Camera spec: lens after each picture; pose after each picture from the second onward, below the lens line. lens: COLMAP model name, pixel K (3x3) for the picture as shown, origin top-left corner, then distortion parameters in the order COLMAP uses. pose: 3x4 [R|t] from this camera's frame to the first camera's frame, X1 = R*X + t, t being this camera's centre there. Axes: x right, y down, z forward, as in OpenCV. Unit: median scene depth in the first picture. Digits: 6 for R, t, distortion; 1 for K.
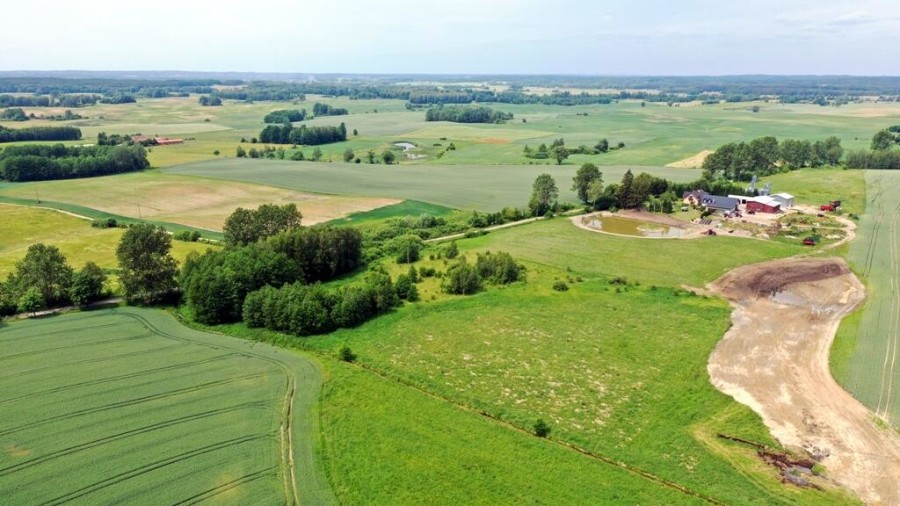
lens RADIAL K [[704.2, 0, 454.3], [0, 704.2, 251.3], [0, 0, 1]] dist [-0.001057, 0.009032]
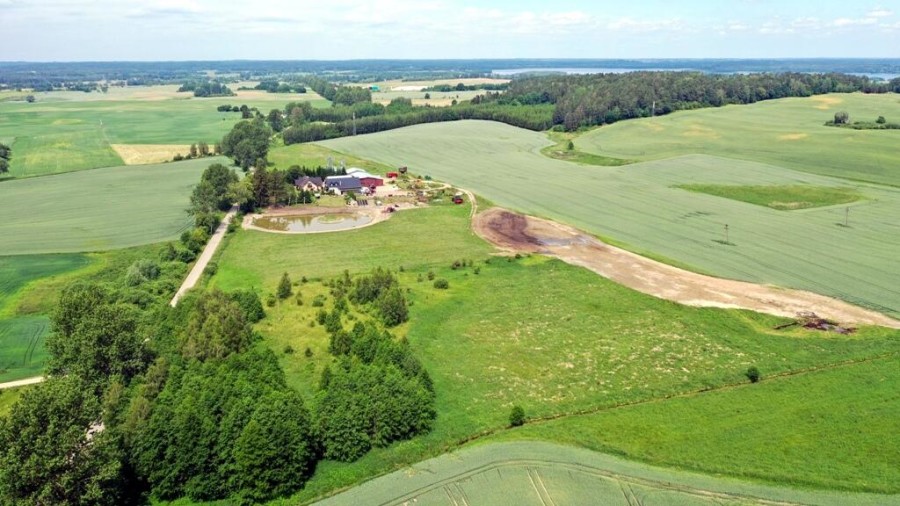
lens RADIAL K [[704.2, 0, 452.8], [0, 704.2, 256.0], [0, 0, 1]] dist [-0.001057, 0.009032]
pose [[0.501924, -0.236069, 0.832072, -0.243745], [0.215214, 0.965861, 0.144204, -0.047412], [-0.837708, 0.106694, 0.535595, 0.187169]]
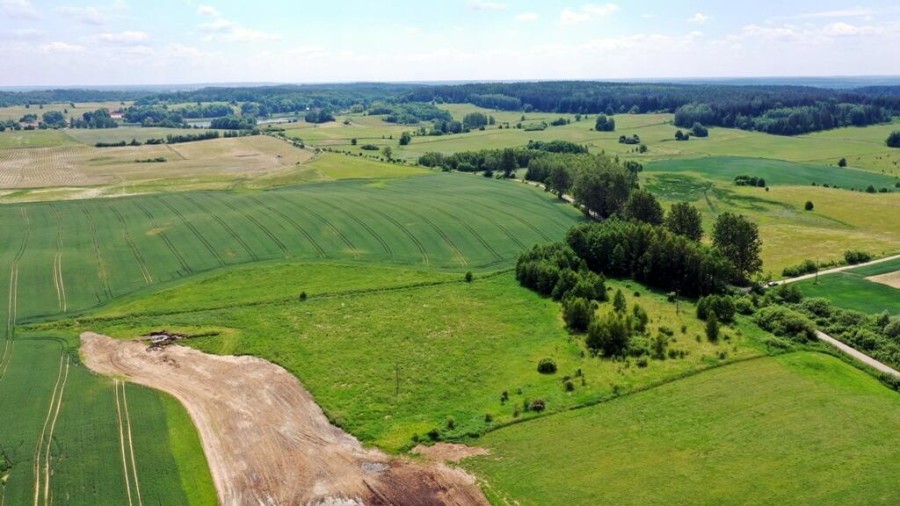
lens RADIAL K [[704.2, 0, 452.2], [0, 704.2, 249.5], [0, 0, 1]] dist [-0.001057, 0.009032]
pose [[-0.493737, 0.213142, -0.843086, 0.314826], [-0.202504, 0.914664, 0.349830, -0.118936], [0.845704, 0.343453, -0.408442, 0.462882]]
